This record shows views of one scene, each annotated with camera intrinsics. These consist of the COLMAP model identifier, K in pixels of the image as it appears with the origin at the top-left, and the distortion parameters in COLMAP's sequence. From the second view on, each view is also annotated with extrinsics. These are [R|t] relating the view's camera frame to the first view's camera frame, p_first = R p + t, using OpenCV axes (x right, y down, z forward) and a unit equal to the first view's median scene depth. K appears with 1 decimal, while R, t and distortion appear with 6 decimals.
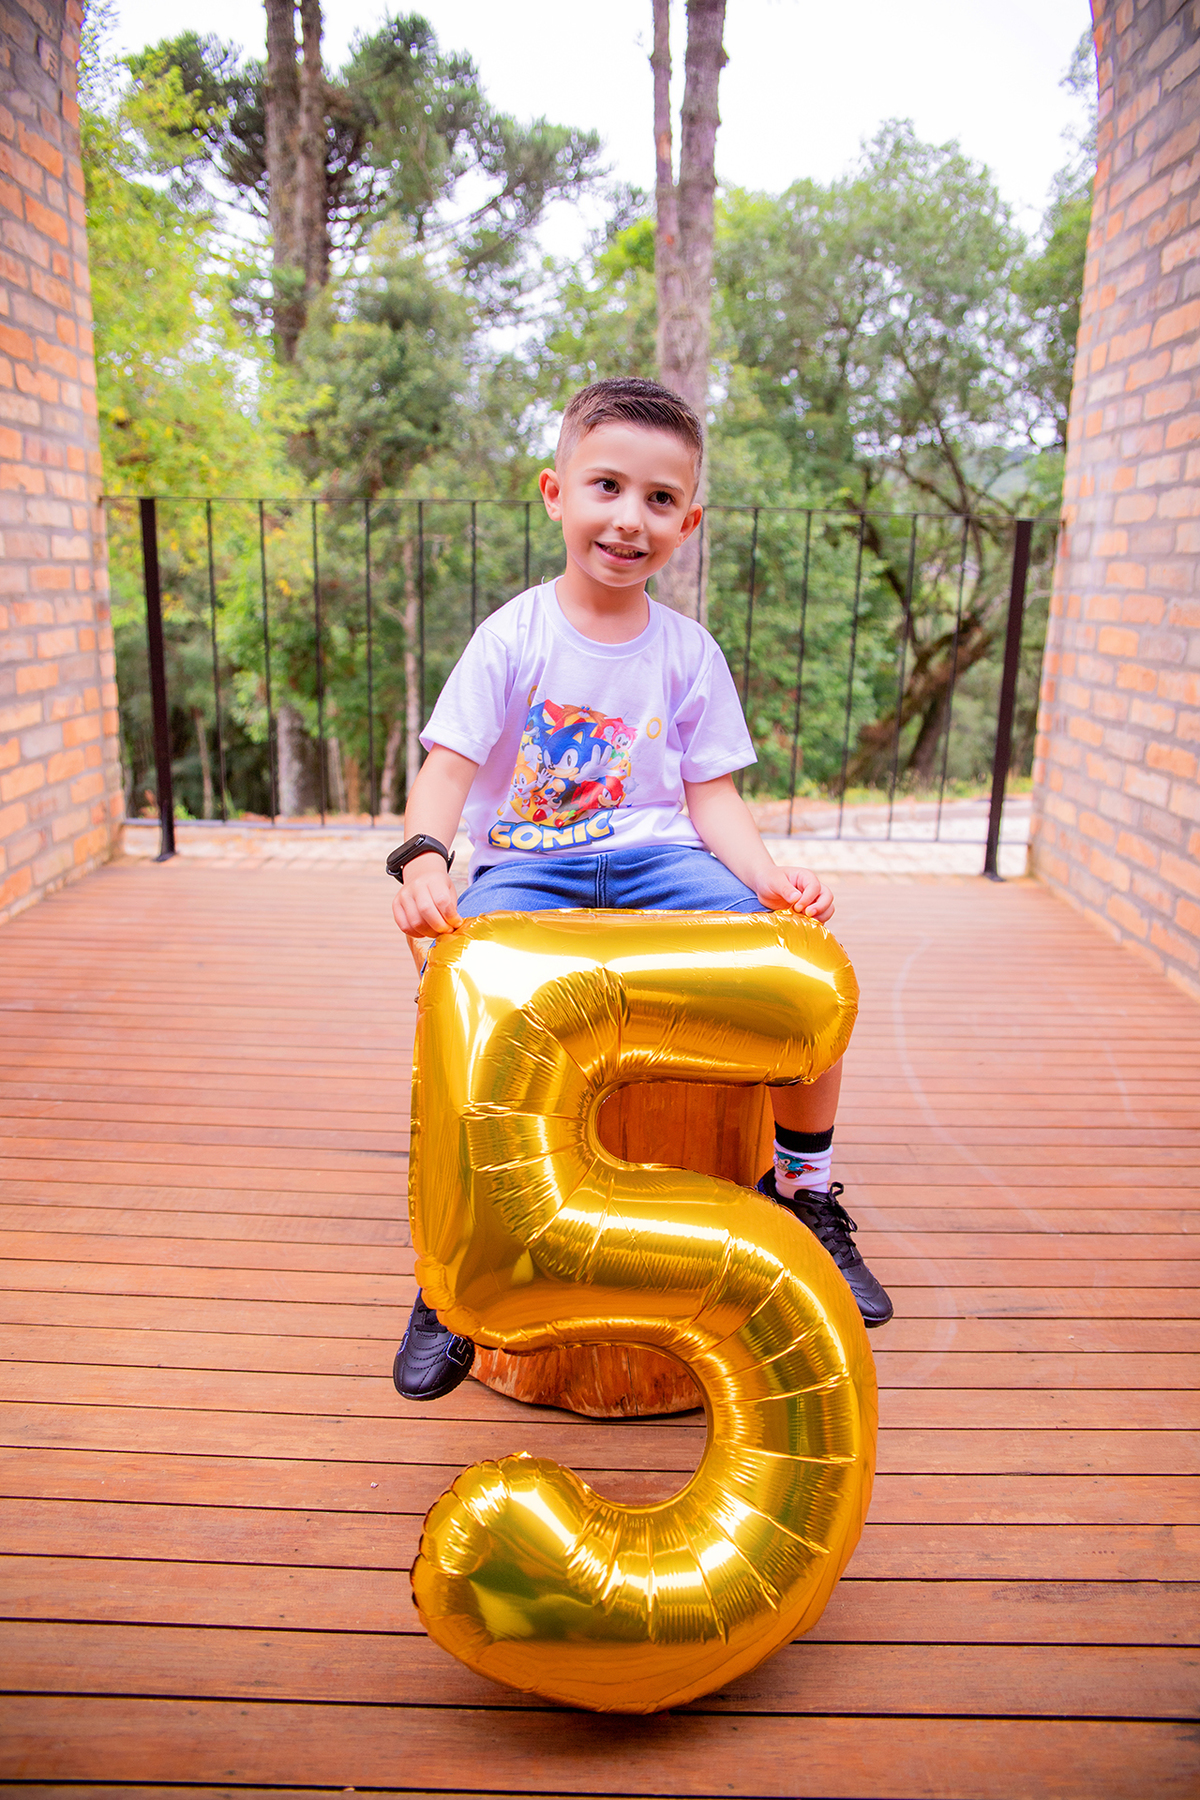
lens RADIAL K [[1209.2, 0, 601.1], [0, 1209.2, 868.8], [0, 0, 1]] dist [-0.009301, -0.004475]
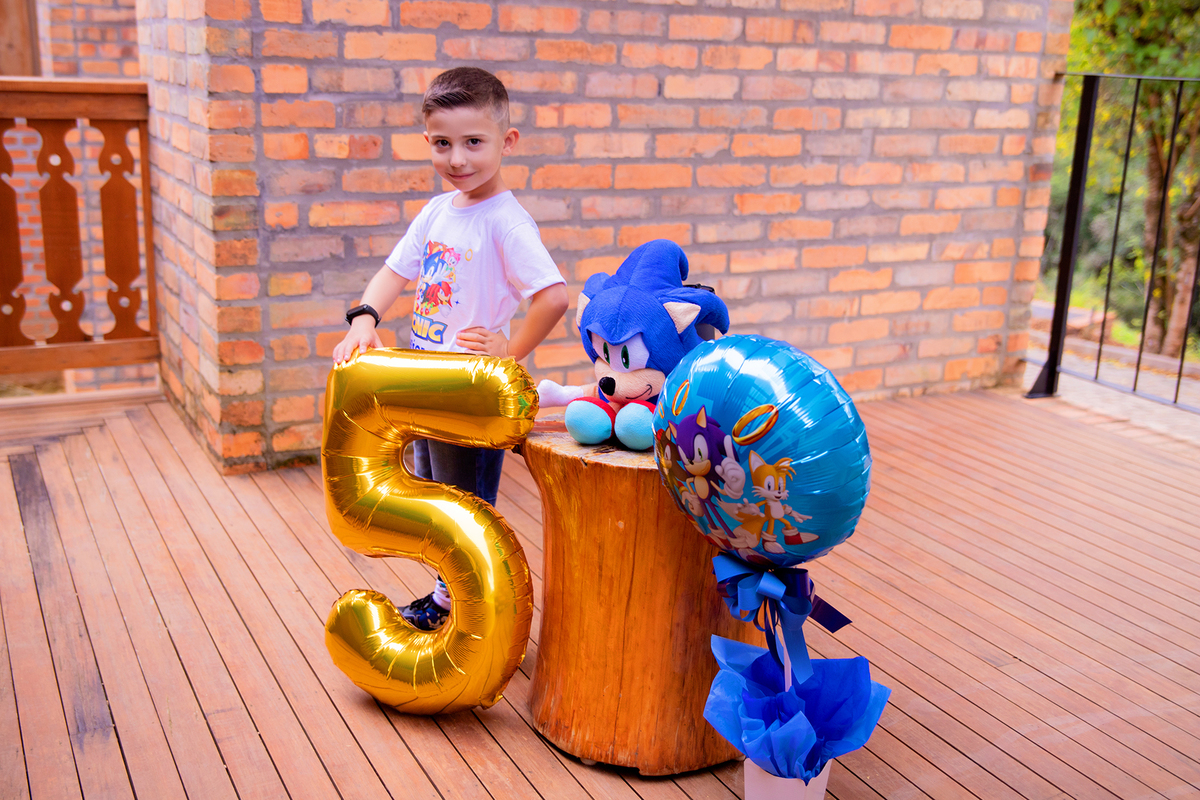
lens RADIAL K [[1295.3, 0, 600.0], [0, 1295.3, 400.0], [0, 0, 1]] dist [0.017857, 0.037532]
pose [[0.452583, 0.219231, -0.864353, 0.568698], [-0.233920, 0.964551, 0.122162, -0.068123], [0.860494, 0.146901, 0.487822, 0.088996]]
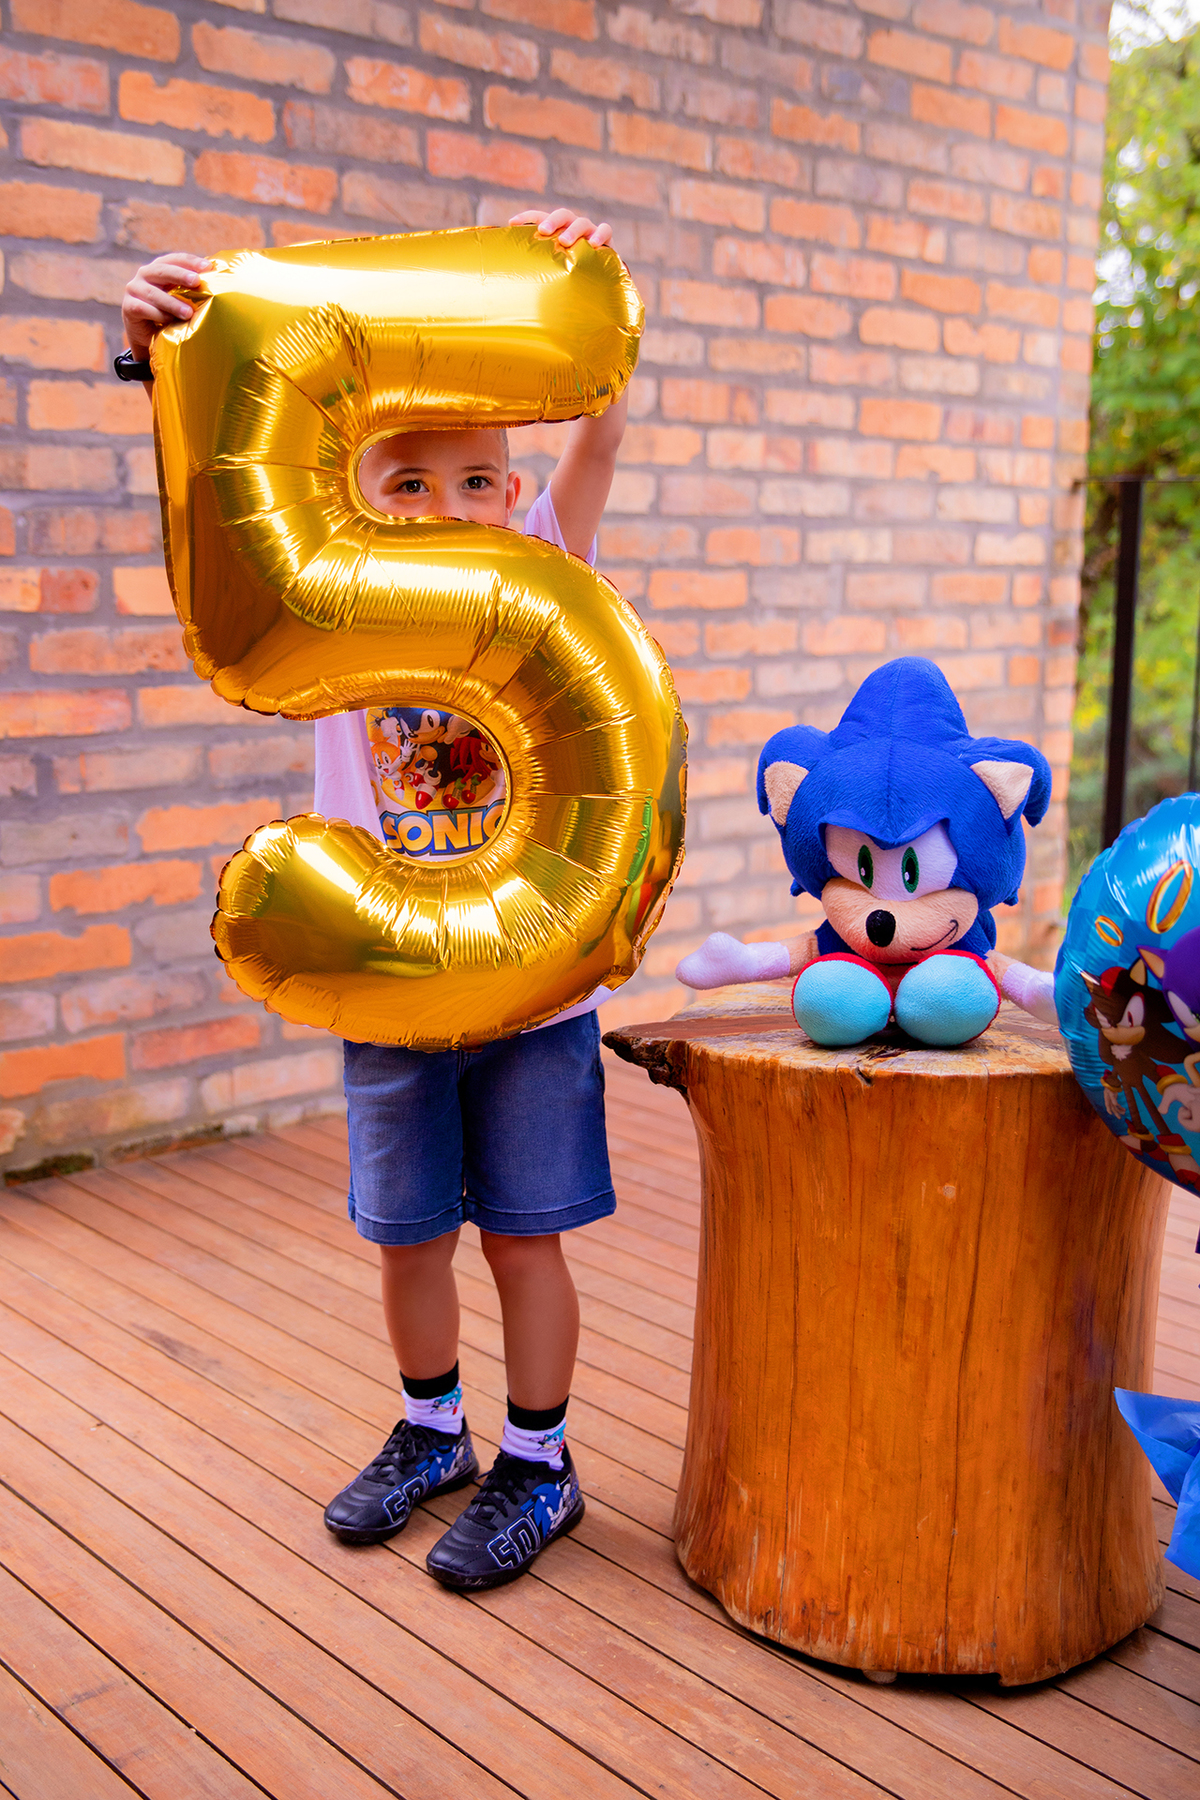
lens RADIAL K [[1977.1, 0, 600.0], [0, 1977.1, 900.0], [0, 0, 1]] dist [0.021344, 0.043223]
pose [[0.666658, 0.103182, -0.738187, 0.344852], [-0.170410, 0.985240, -0.016183, 0.014896], [0.725622, 0.136583, 0.674402, 0.008197]]
